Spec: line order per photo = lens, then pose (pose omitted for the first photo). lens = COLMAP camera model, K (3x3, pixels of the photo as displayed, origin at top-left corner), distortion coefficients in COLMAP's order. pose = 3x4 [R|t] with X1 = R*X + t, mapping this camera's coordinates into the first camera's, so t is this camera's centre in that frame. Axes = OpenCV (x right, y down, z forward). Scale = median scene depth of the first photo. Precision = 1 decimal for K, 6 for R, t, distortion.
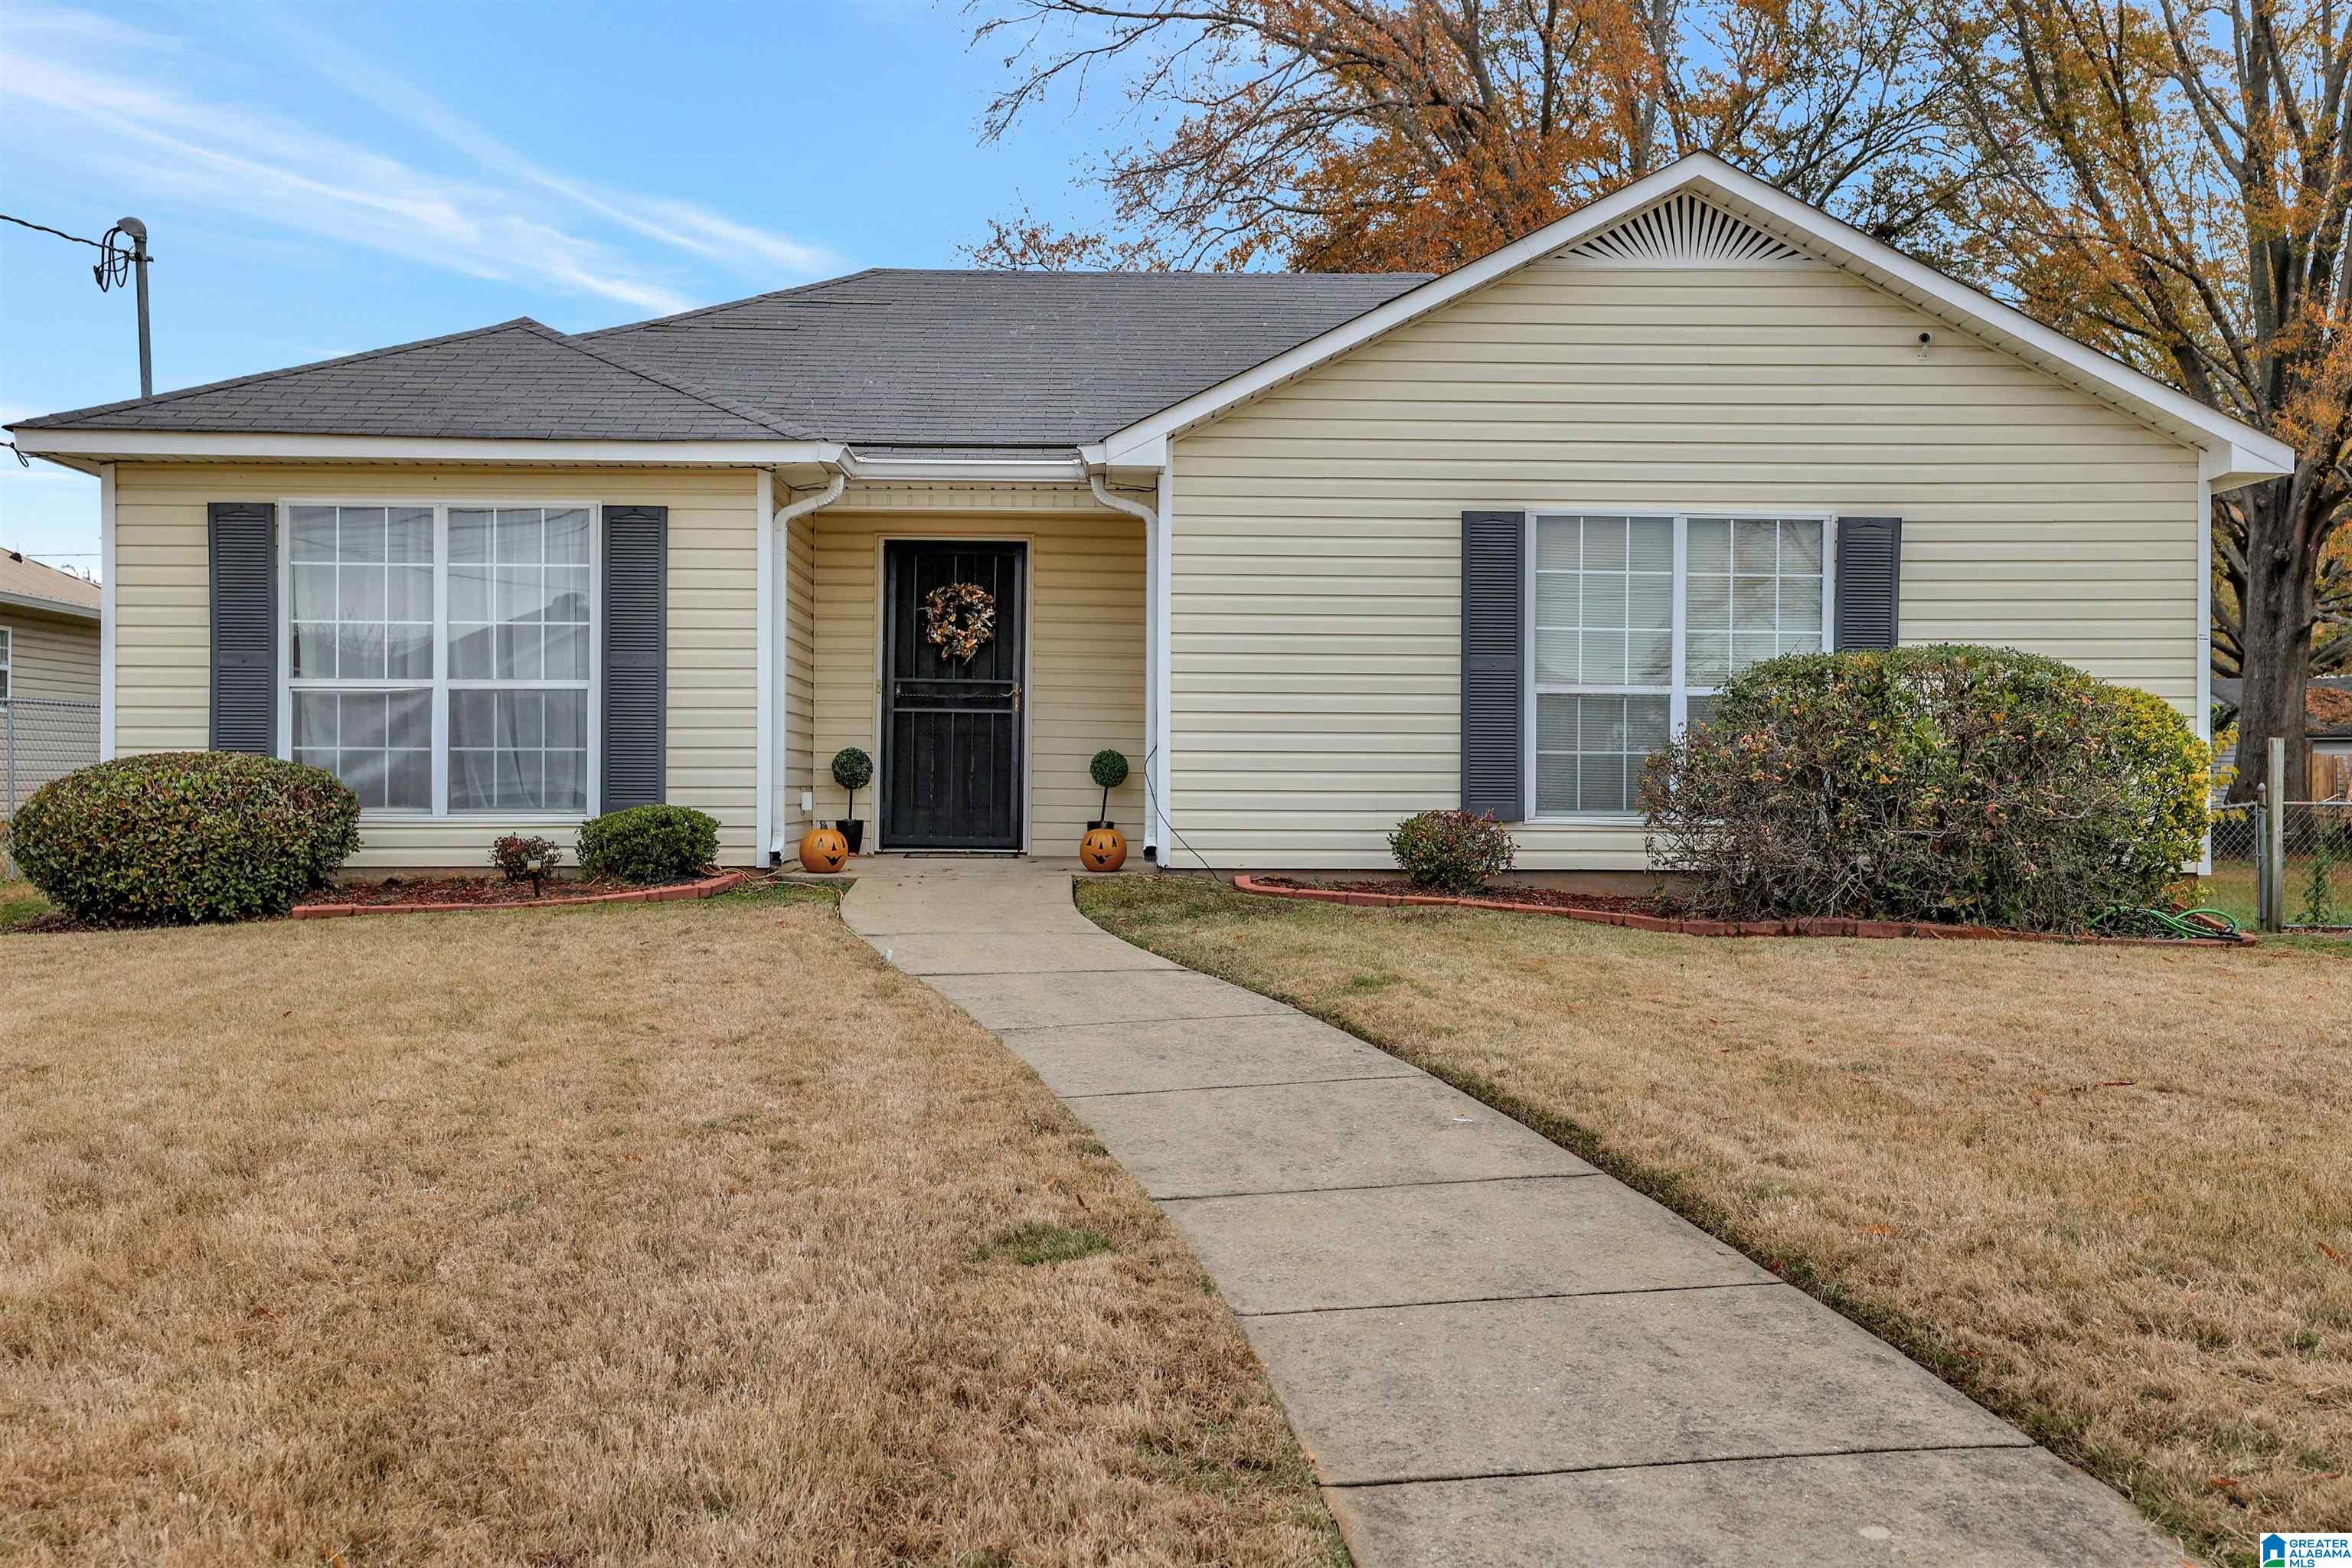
lens RADIAL K [[2047.1, 0, 1160.7], [0, 2047.1, 764.6], [0, 0, 1]] dist [0.008919, 0.034449]
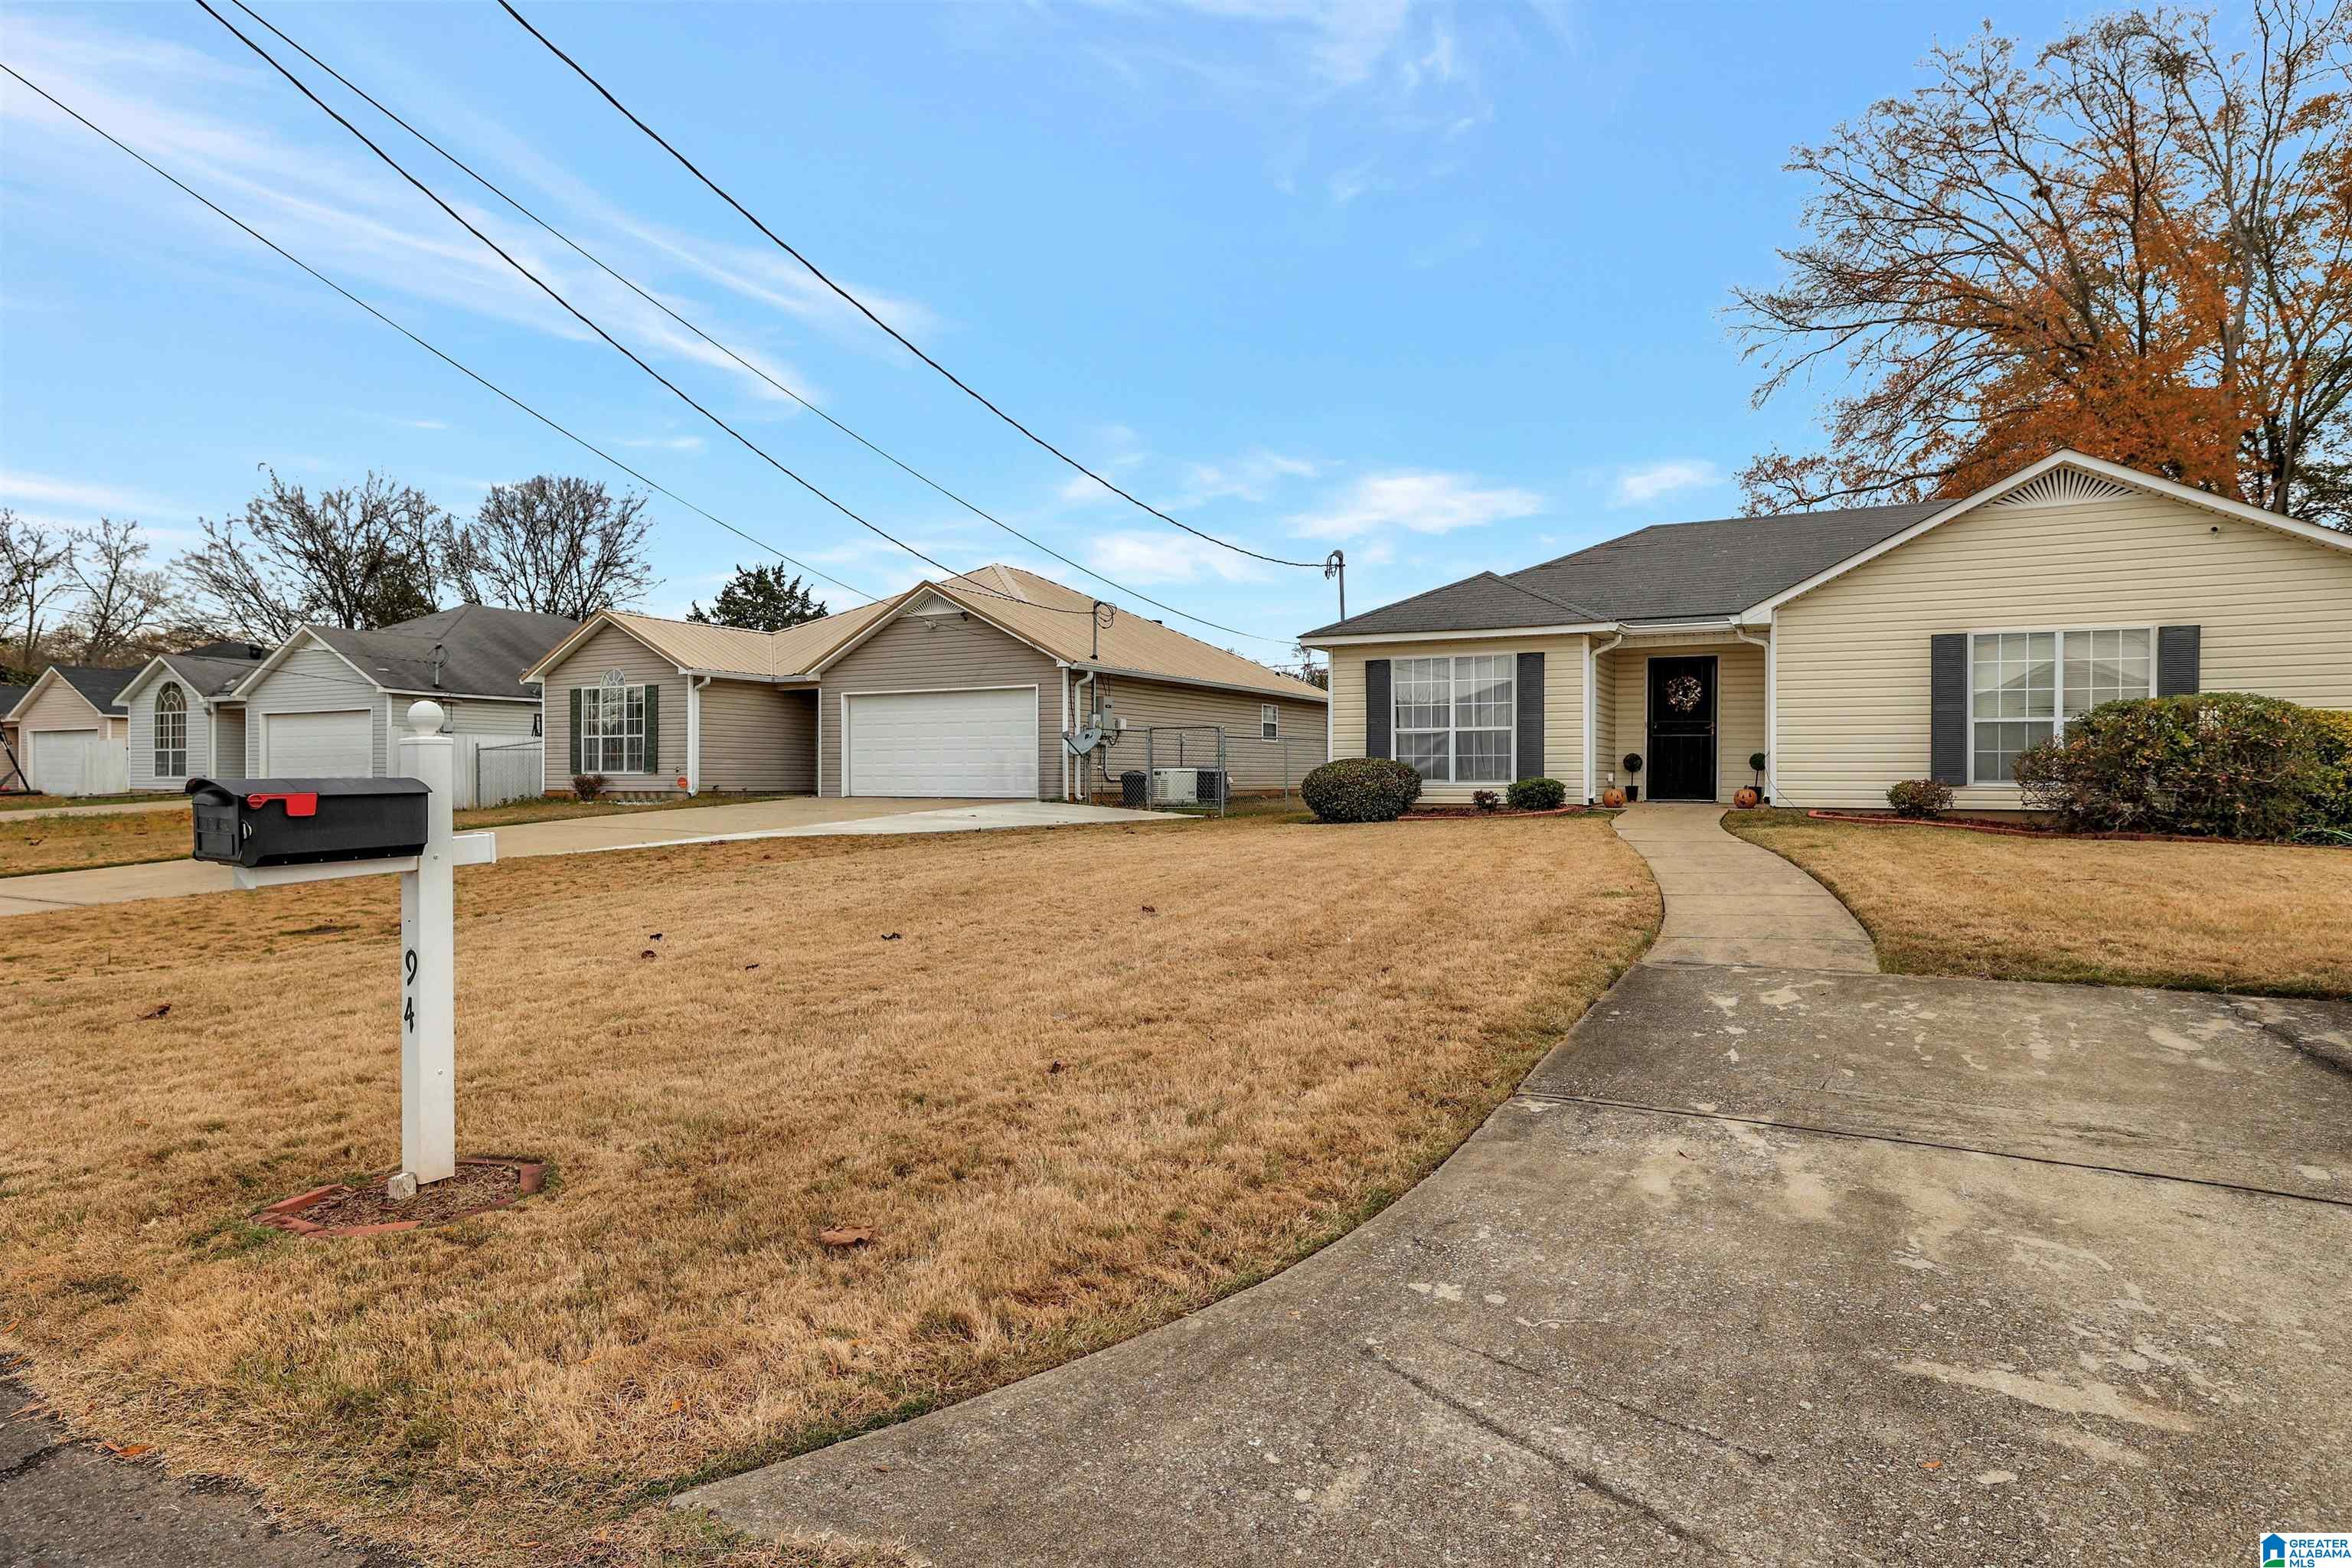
lens RADIAL K [[1362.6, 0, 1169.6], [0, 1362.6, 788.6], [0, 0, 1]] dist [0.025260, 0.001099]
pose [[0.853981, 0.002547, -0.520298, 0.212721], [0.005262, 0.999895, 0.013531, 0.008094], [0.520277, -0.014293, 0.853878, -0.580506]]
